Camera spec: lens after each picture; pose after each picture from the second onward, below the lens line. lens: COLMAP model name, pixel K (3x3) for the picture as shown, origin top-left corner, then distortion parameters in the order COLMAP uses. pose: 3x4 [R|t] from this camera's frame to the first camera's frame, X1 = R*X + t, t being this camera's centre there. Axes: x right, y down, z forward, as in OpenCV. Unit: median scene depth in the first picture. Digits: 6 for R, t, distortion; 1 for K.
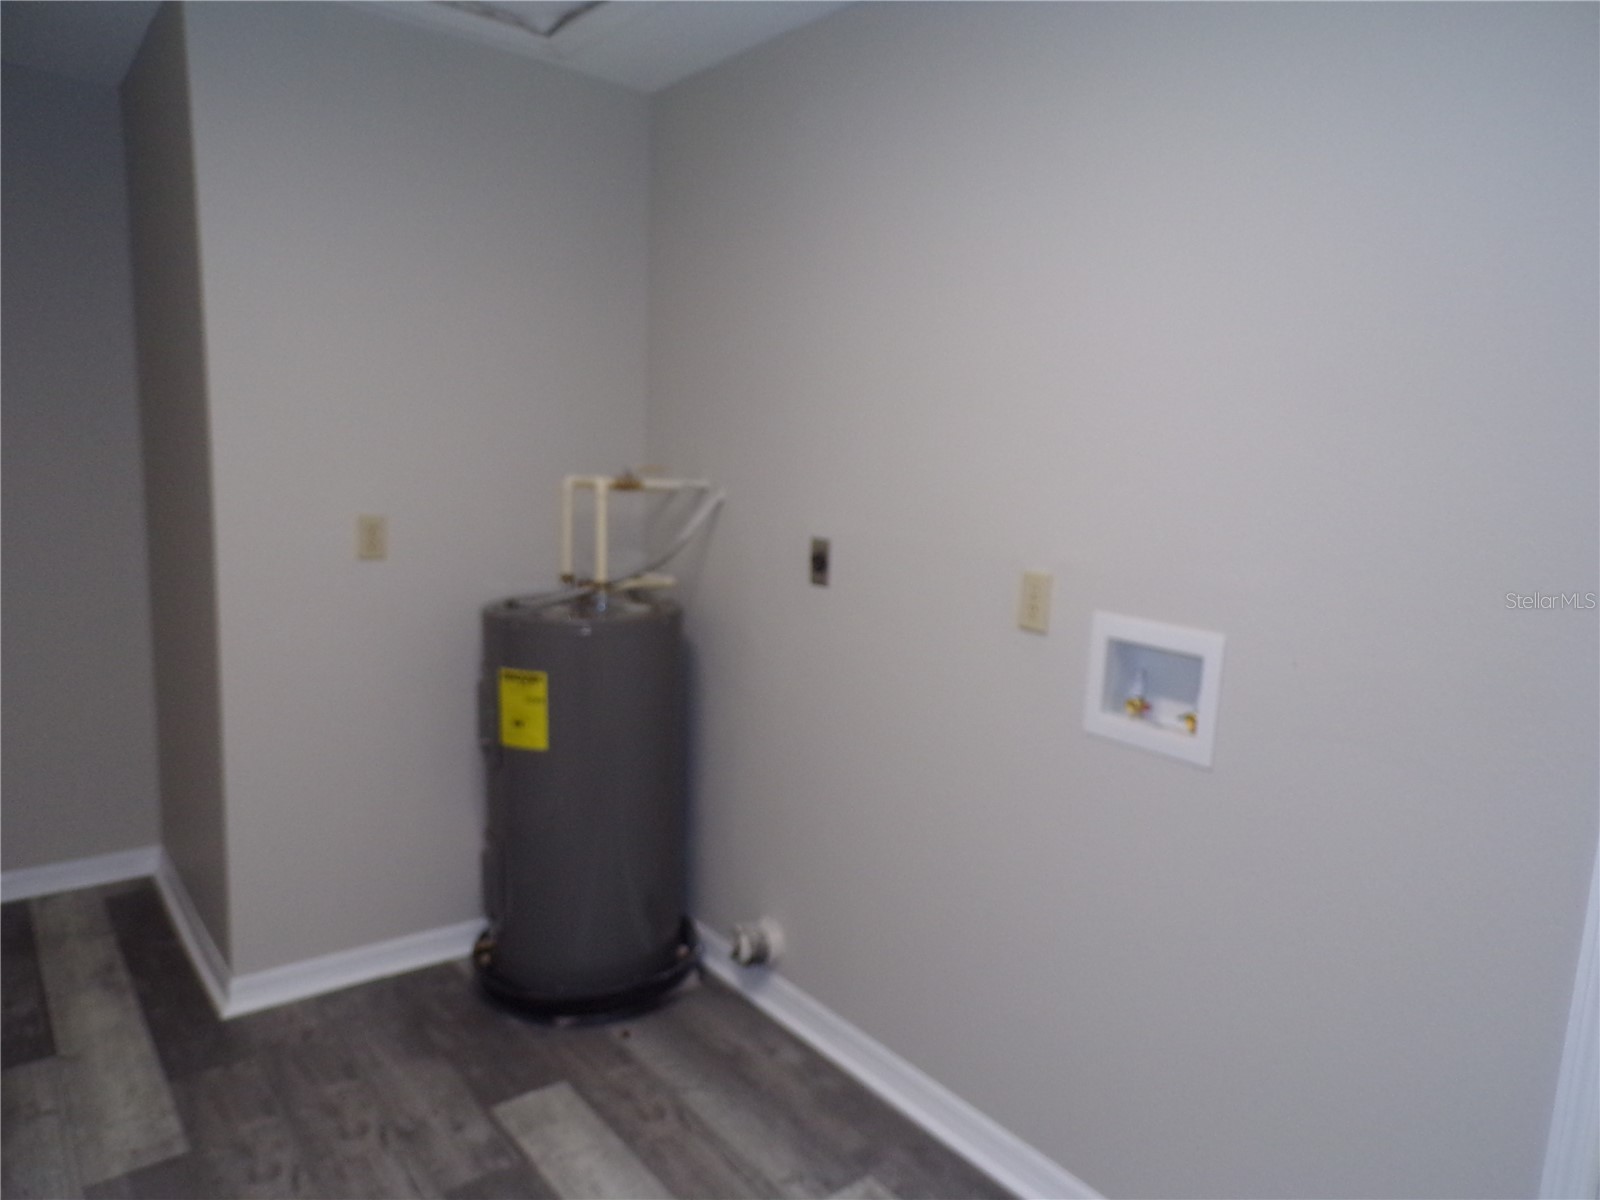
lens RADIAL K [[1108.6, 0, 800.0], [0, 1108.6, 600.0], [0, 0, 1]] dist [0.019889, -0.001844]
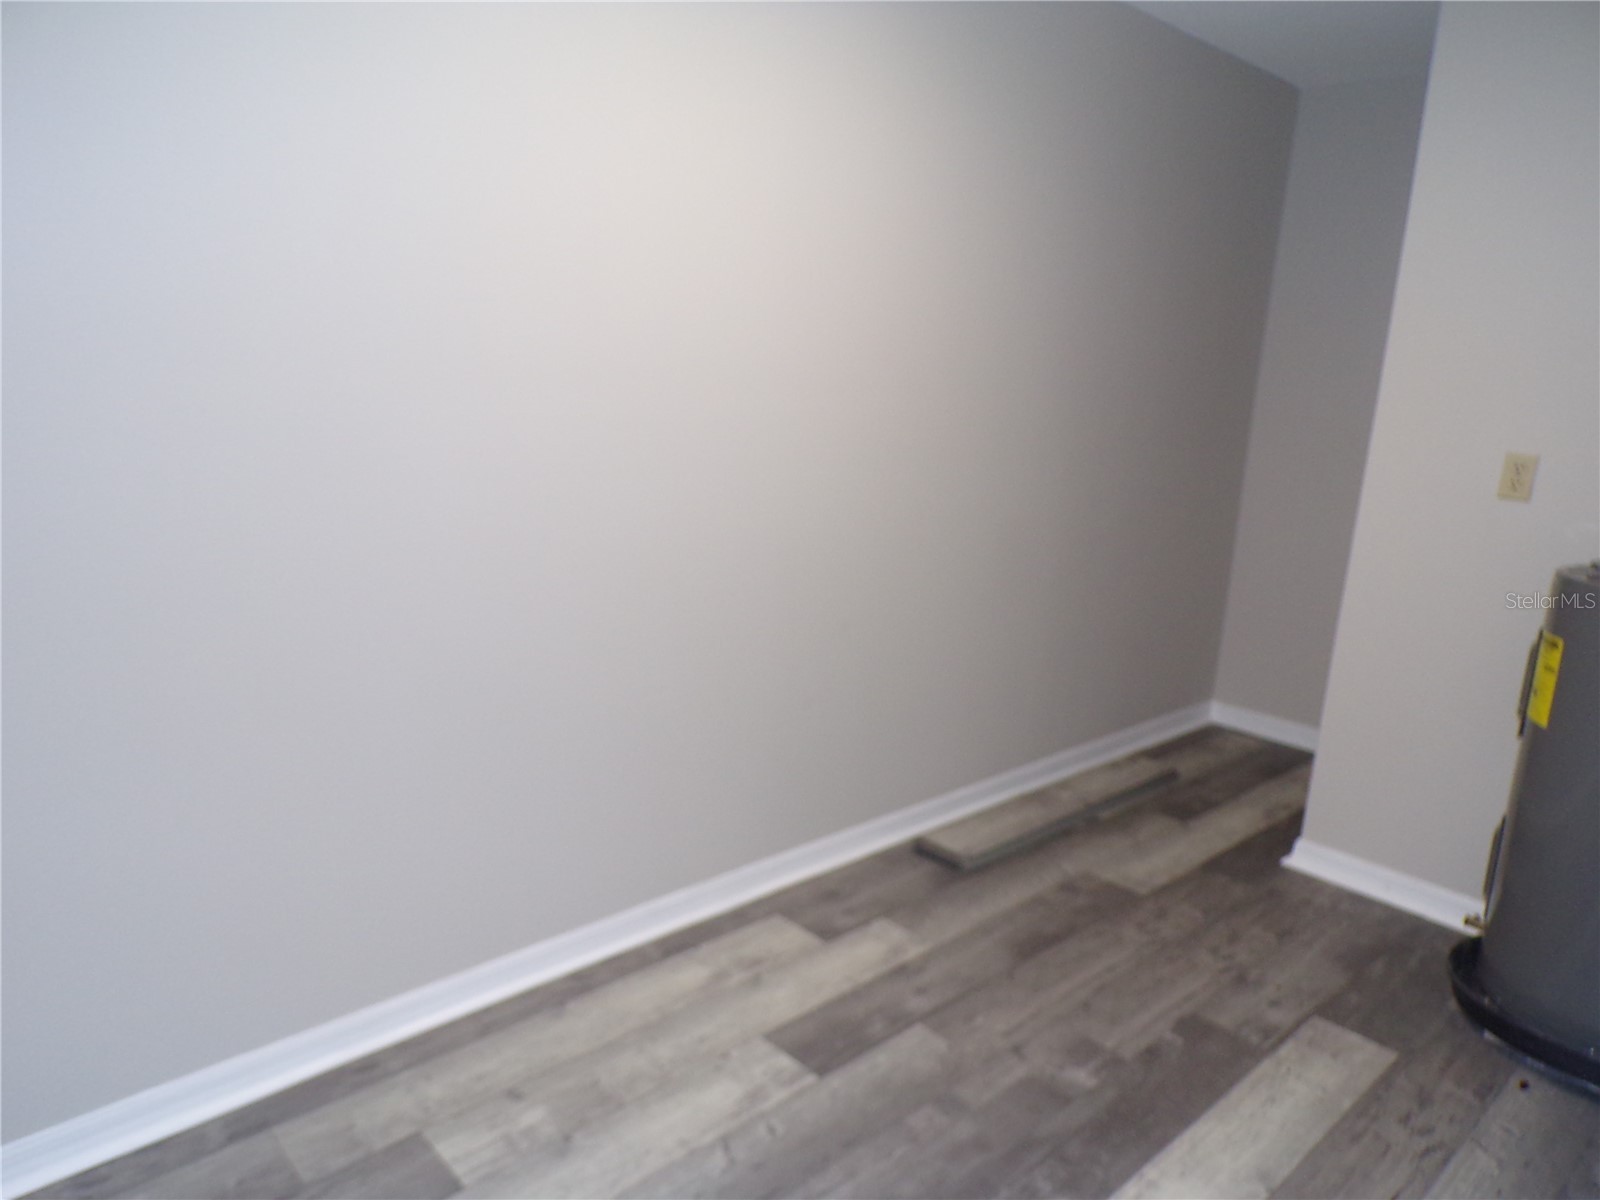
lens RADIAL K [[1108.6, 0, 800.0], [0, 1108.6, 600.0], [0, 0, 1]] dist [0.019889, -0.001844]
pose [[0.099442, 0.193009, -0.976145, 0.581365], [-0.191601, 0.966363, 0.171556, -0.000591], [0.976422, 0.169970, 0.133077, 0.321326]]
